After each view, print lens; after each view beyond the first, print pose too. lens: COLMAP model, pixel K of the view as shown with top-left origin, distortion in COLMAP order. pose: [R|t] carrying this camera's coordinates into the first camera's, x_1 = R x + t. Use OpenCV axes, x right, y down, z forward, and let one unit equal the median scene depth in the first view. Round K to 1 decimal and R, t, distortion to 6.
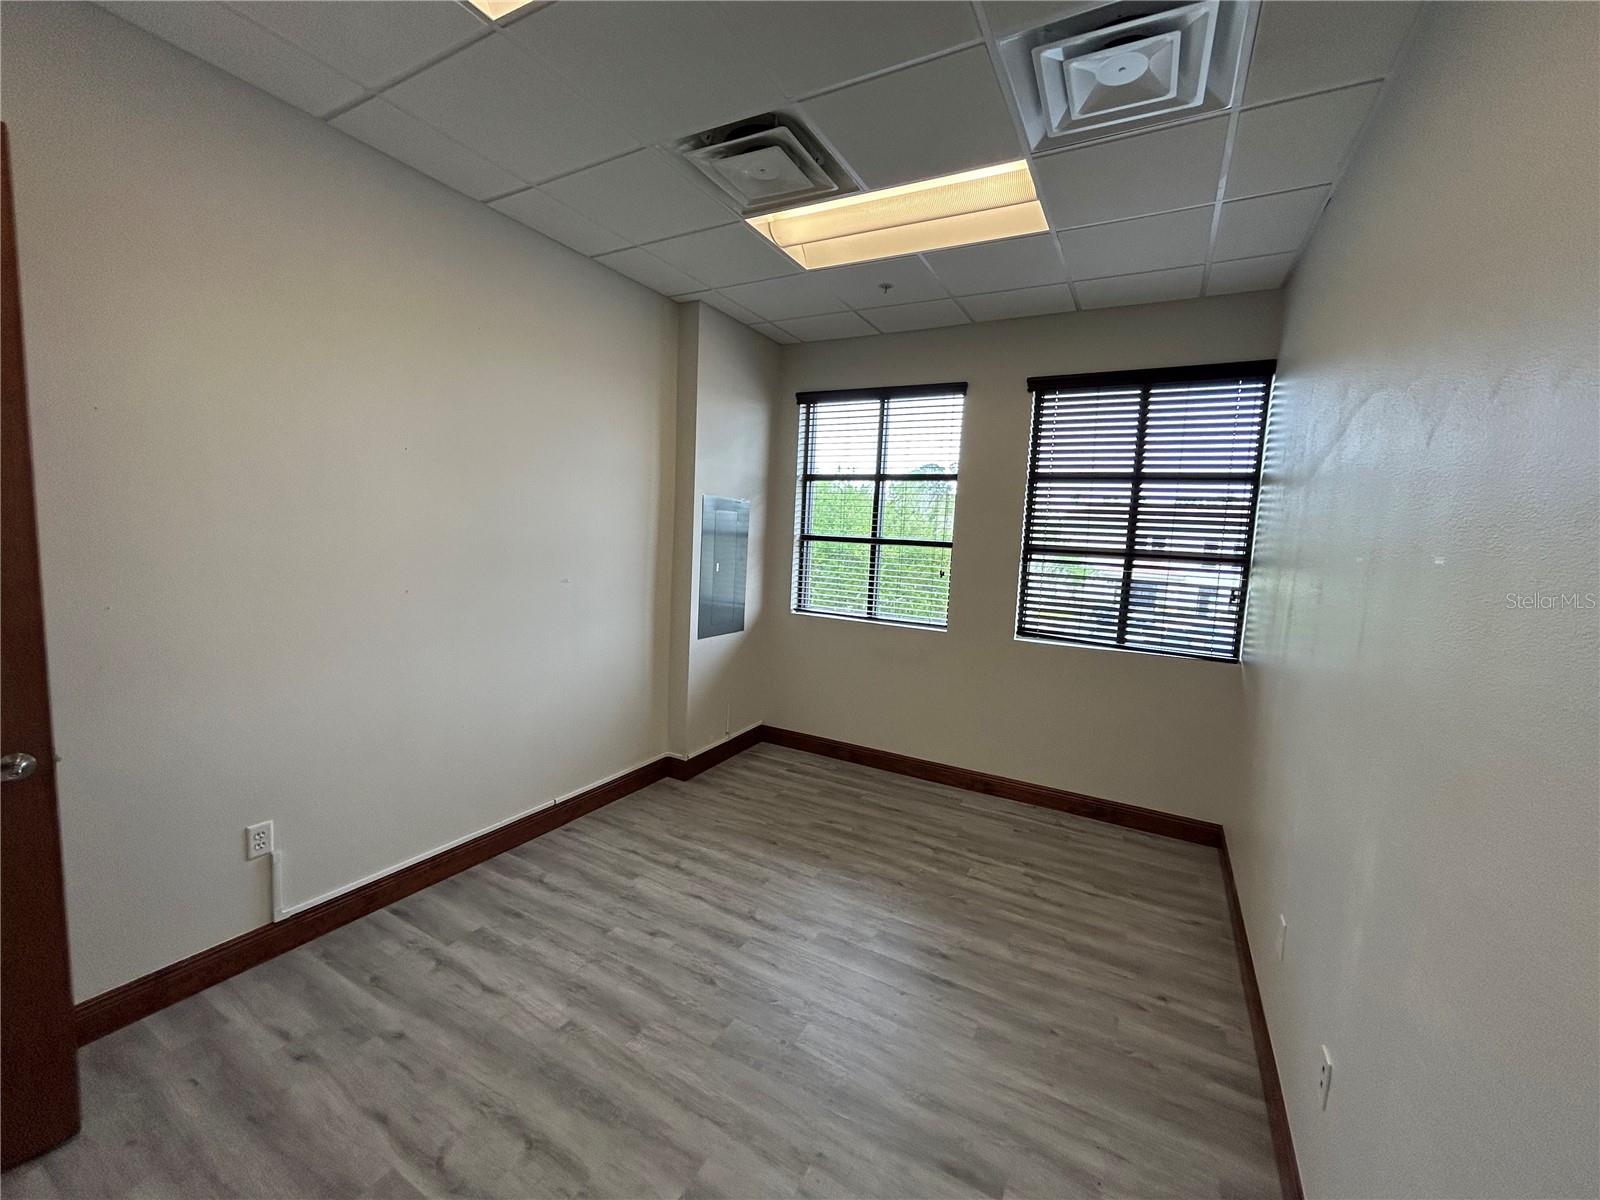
lens RADIAL K [[648.8, 0, 796.9], [0, 648.8, 598.3], [0, 0, 1]] dist [-0.005435, 0.006350]
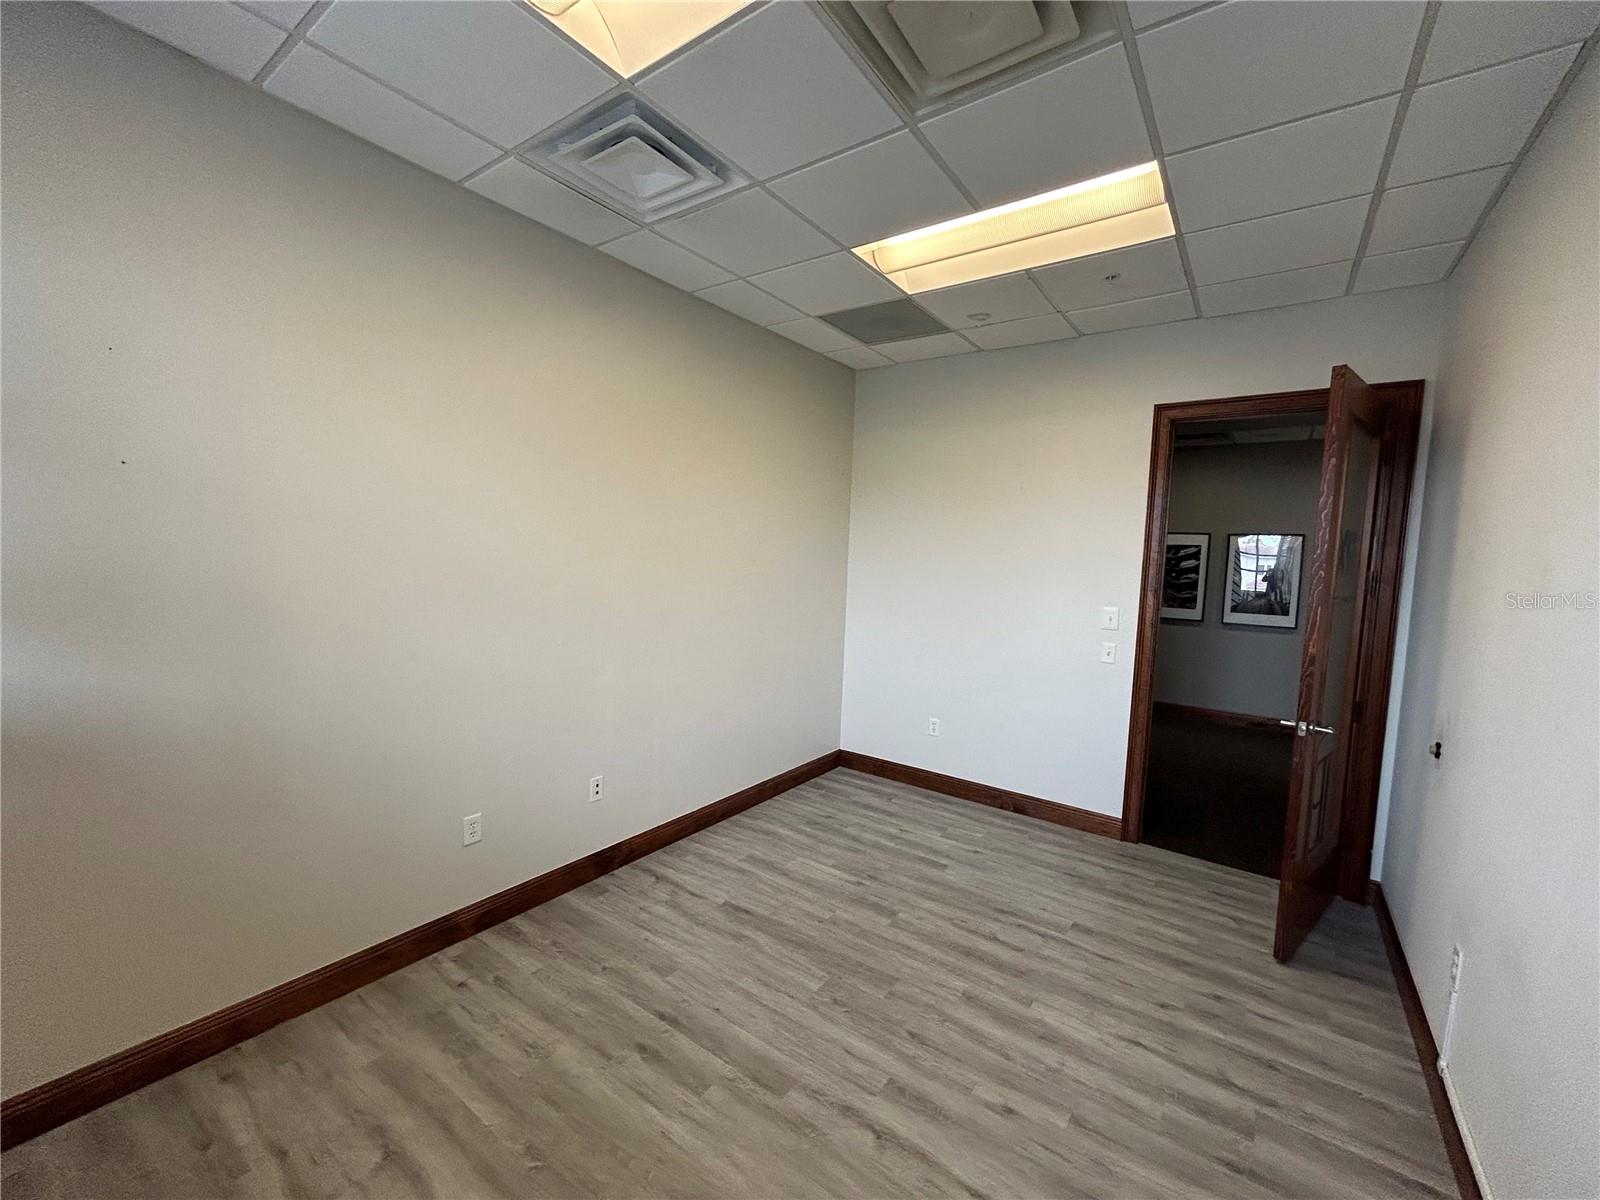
lens RADIAL K [[648.8, 0, 796.9], [0, 648.8, 598.3], [0, 0, 1]] dist [-0.005435, 0.006350]
pose [[-0.989326, -0.092945, 0.112232, -0.008172], [-0.071118, 0.980191, 0.184845, -0.155739], [-0.127190, 0.174890, -0.976338, 1.427495]]
